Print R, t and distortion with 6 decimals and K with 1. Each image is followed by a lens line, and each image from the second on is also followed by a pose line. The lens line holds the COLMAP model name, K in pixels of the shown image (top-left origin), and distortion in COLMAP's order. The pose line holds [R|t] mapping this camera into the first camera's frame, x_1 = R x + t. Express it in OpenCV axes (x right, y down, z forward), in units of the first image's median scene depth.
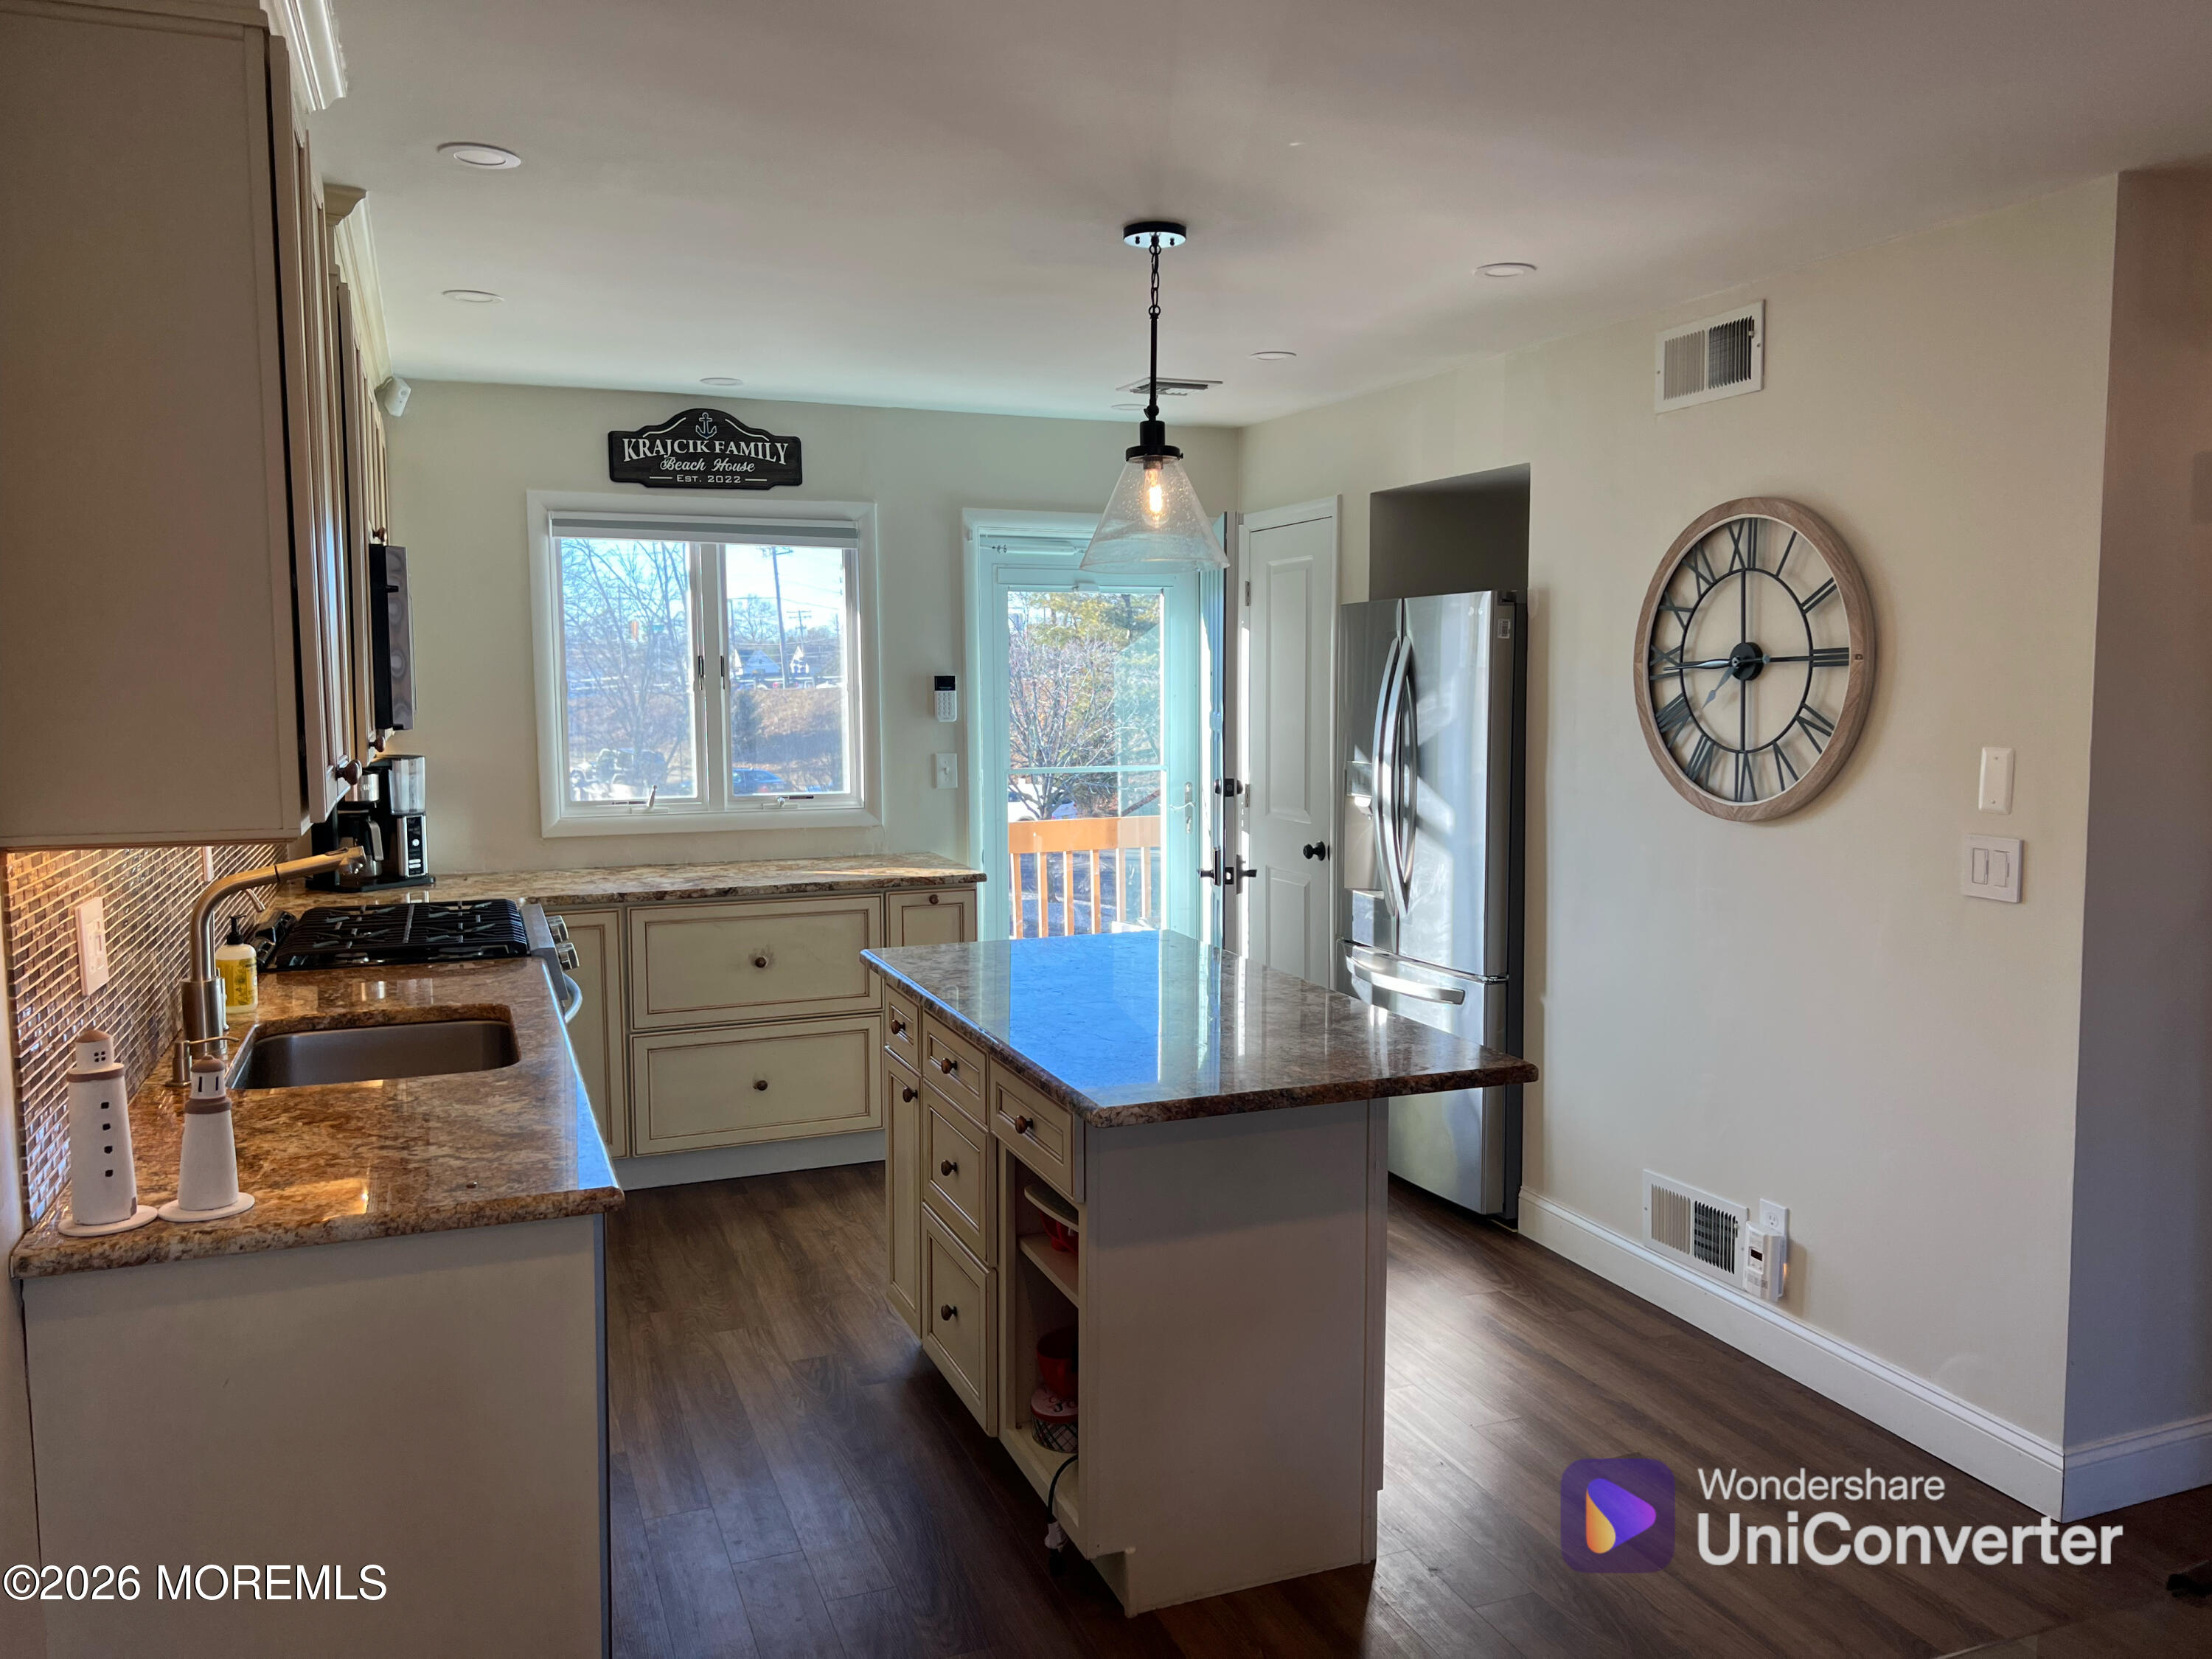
lens RADIAL K [[1663.2, 0, 1102.0], [0, 1663.2, 835.1], [0, 0, 1]] dist [0.014447, -0.004405]
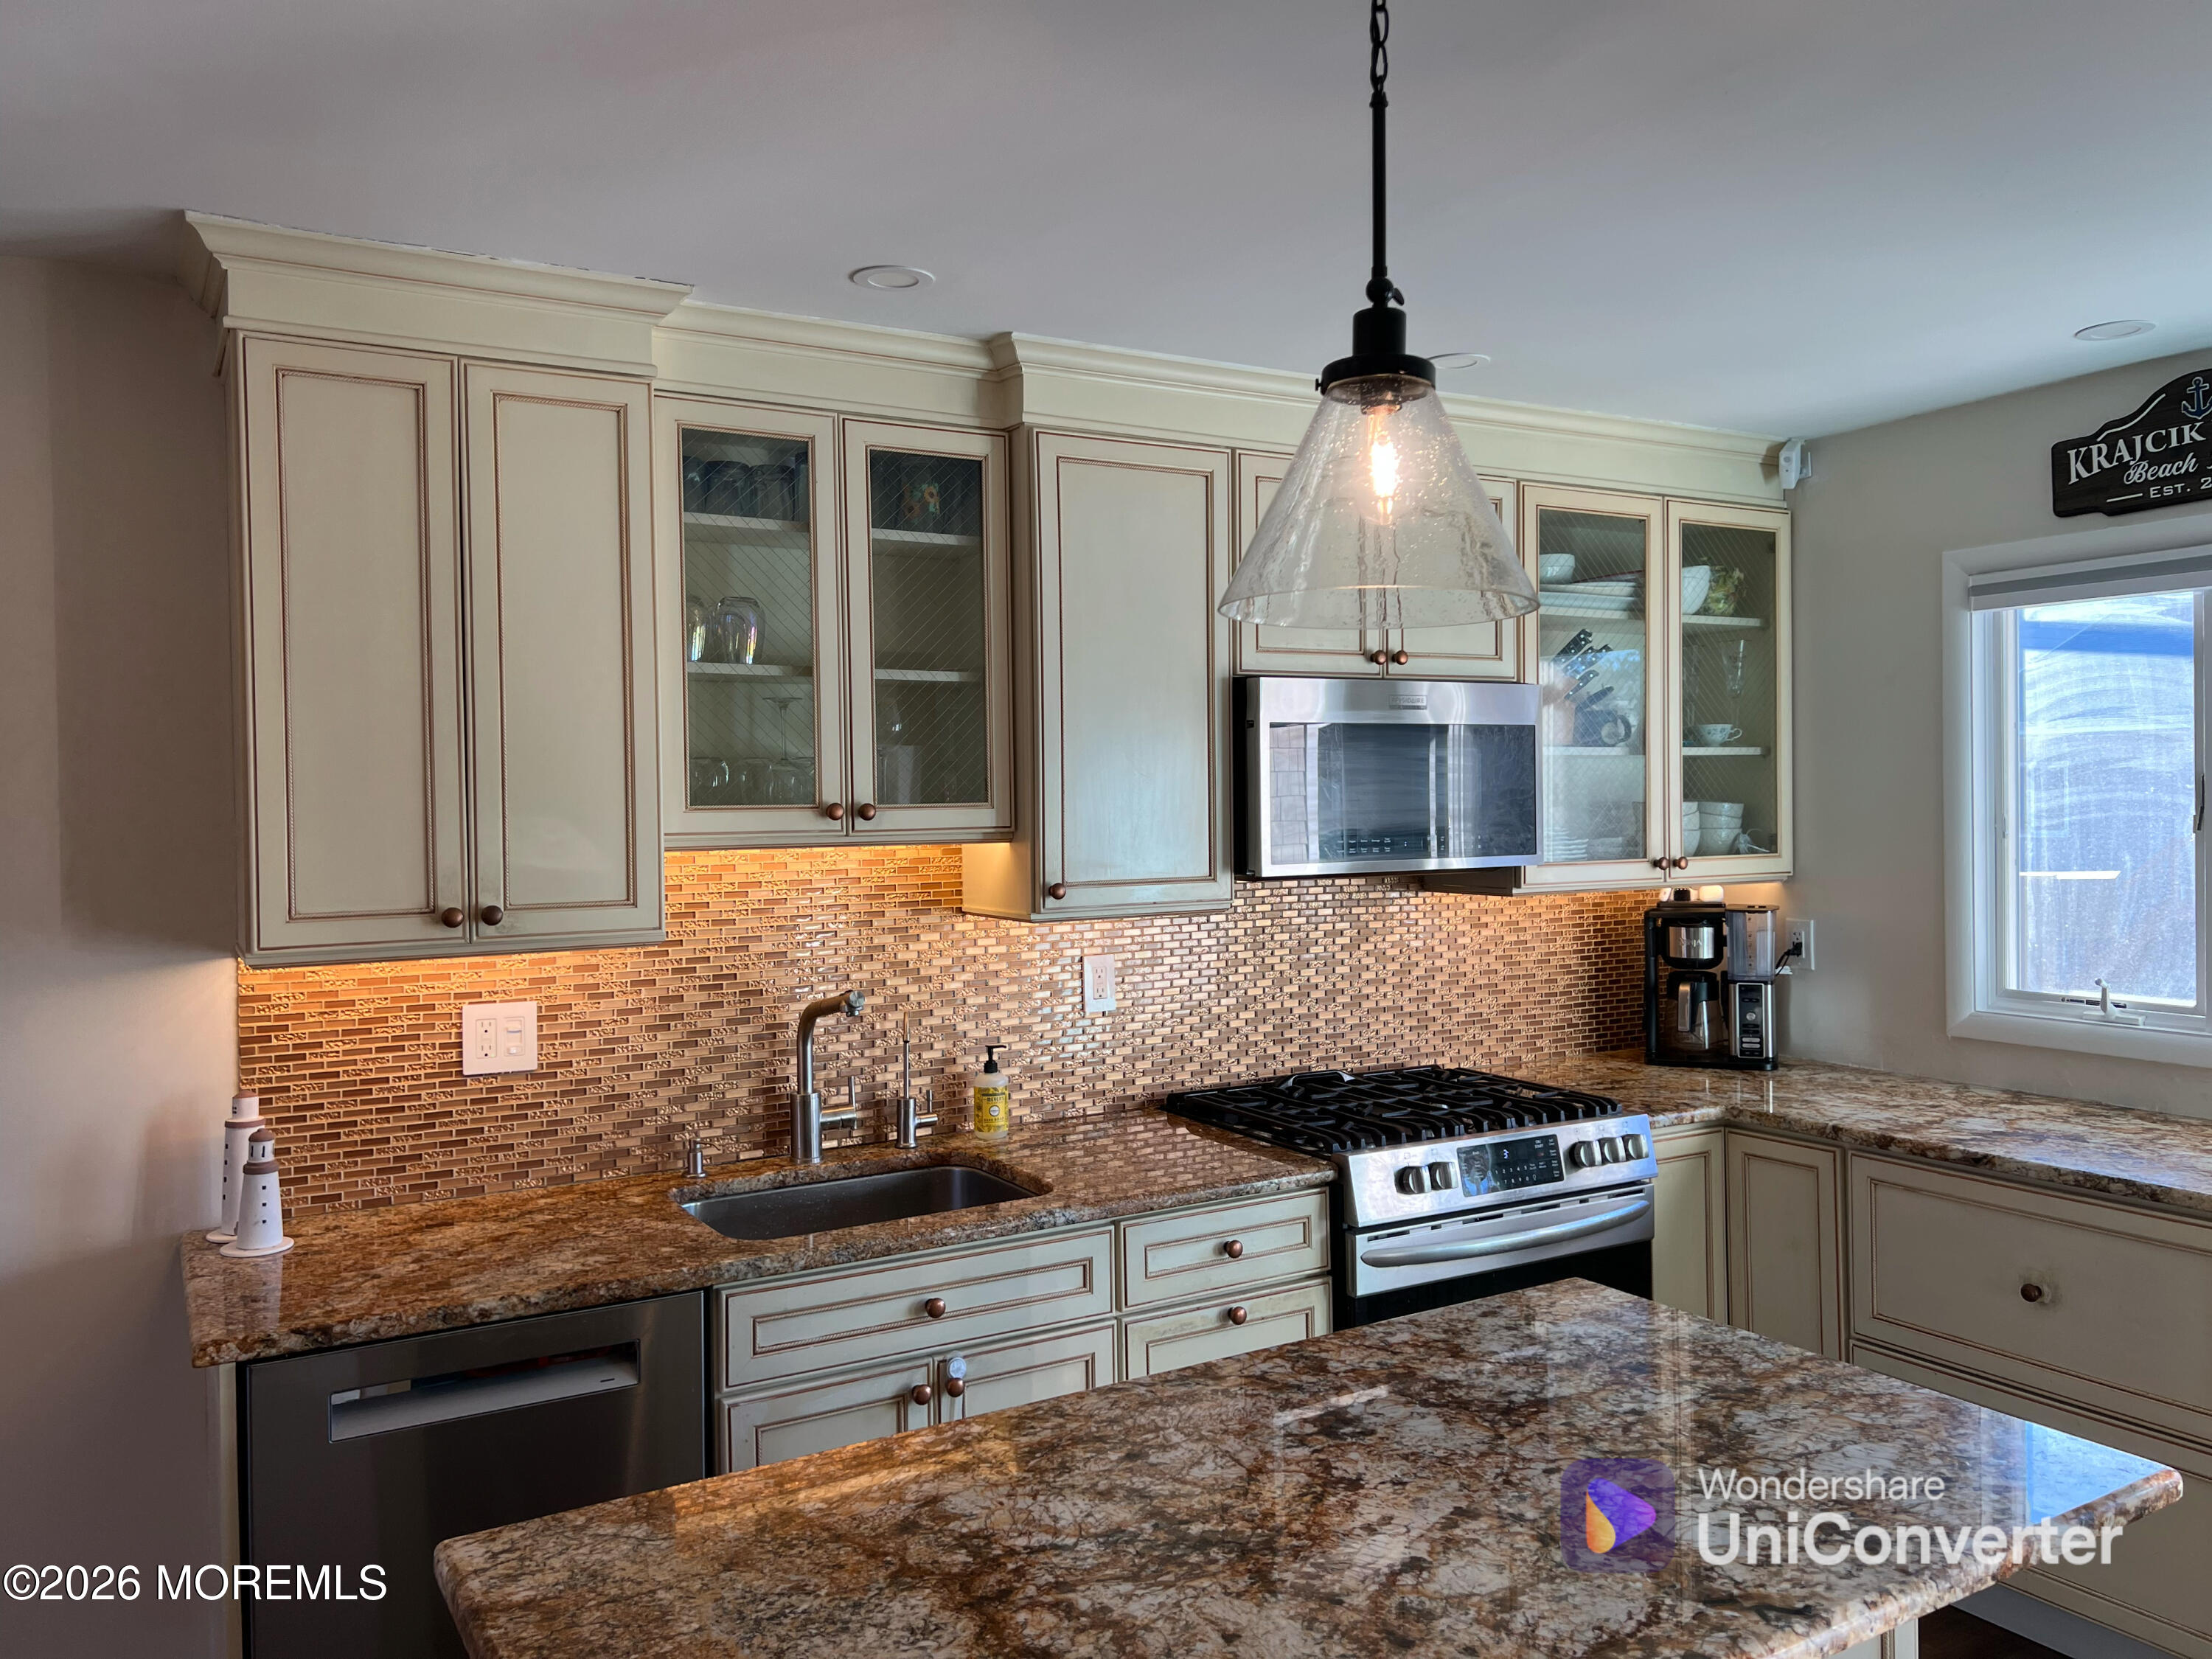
lens RADIAL K [[1663.2, 0, 1103.0], [0, 1663.2, 812.0], [0, 0, 1]] dist [0.014447, -0.004405]
pose [[0.156667, 0.005973, -0.987633, 0.307503], [-0.085128, 0.996342, -0.007478, -0.057254], [0.983976, 0.085247, 0.156603, 0.529602]]
